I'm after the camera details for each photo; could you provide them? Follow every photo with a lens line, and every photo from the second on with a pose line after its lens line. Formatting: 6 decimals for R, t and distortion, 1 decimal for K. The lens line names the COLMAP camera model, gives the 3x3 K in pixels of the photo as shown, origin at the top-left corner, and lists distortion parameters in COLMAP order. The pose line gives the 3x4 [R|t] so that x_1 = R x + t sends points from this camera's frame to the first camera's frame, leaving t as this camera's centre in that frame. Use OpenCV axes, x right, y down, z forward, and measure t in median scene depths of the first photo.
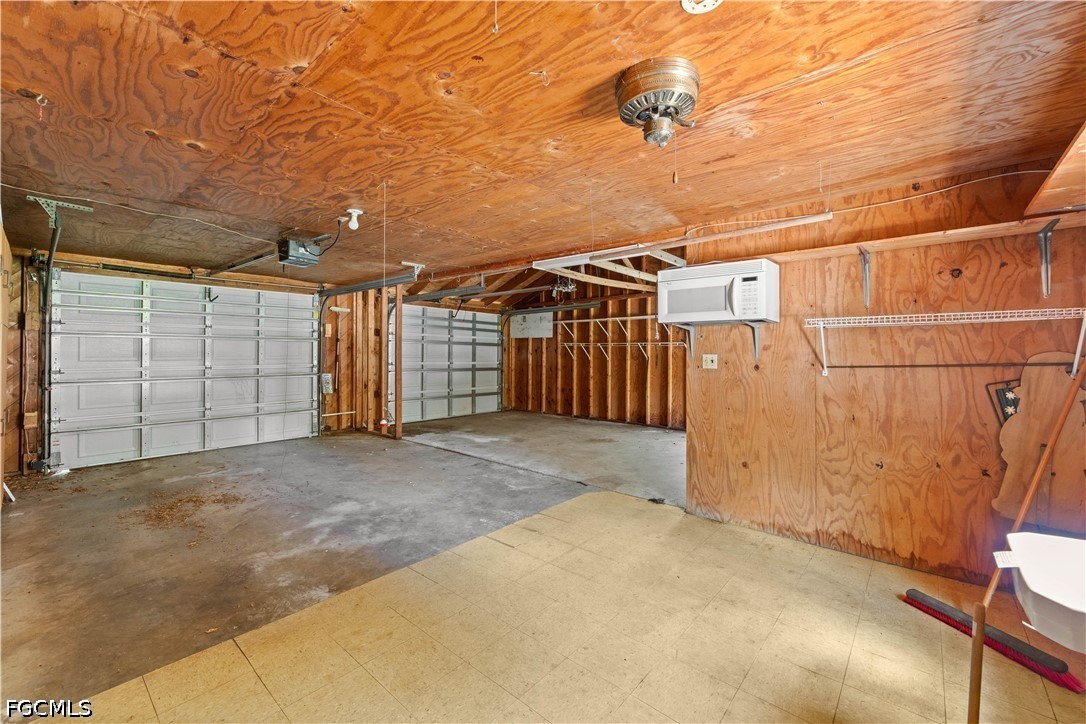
lens RADIAL K [[442.7, 0, 537.5], [0, 442.7, 355.9], [0, 0, 1]] dist [-0.004303, -0.000611]
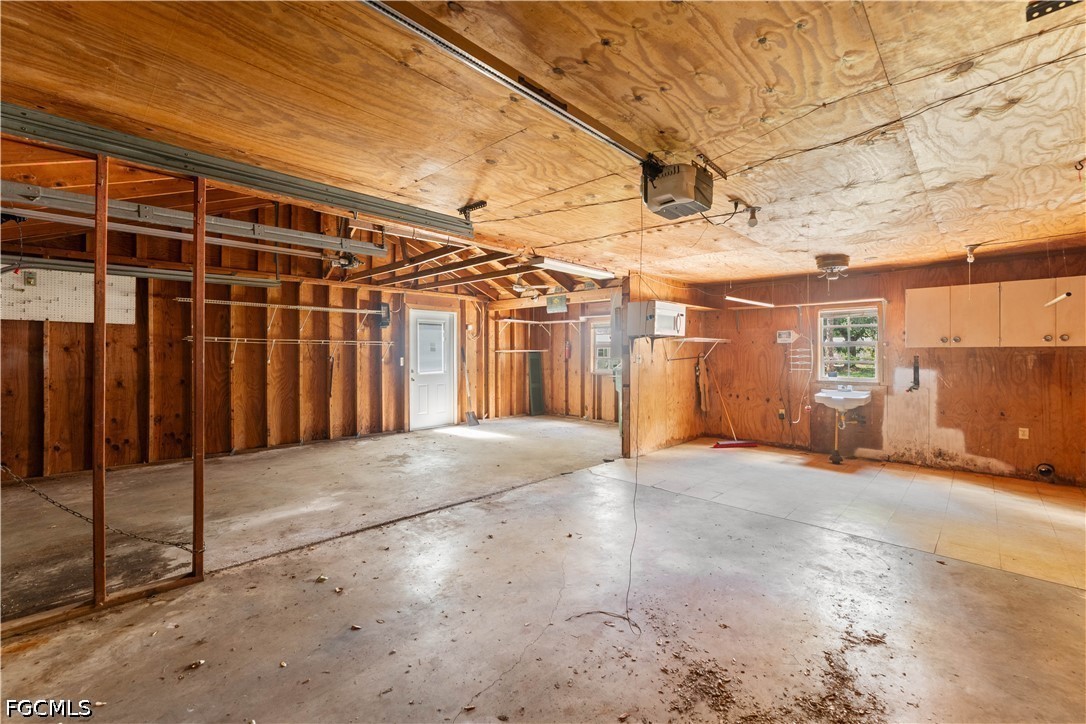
lens RADIAL K [[455.7, 0, 536.5], [0, 455.7, 355.6], [0, 0, 1]] dist [-0.002663, 0.000715]
pose [[0.064506, -0.013892, 0.997821, -0.568984], [0.003746, 0.999899, 0.013679, -0.010696], [-0.997910, 0.002856, 0.064552, 0.553499]]
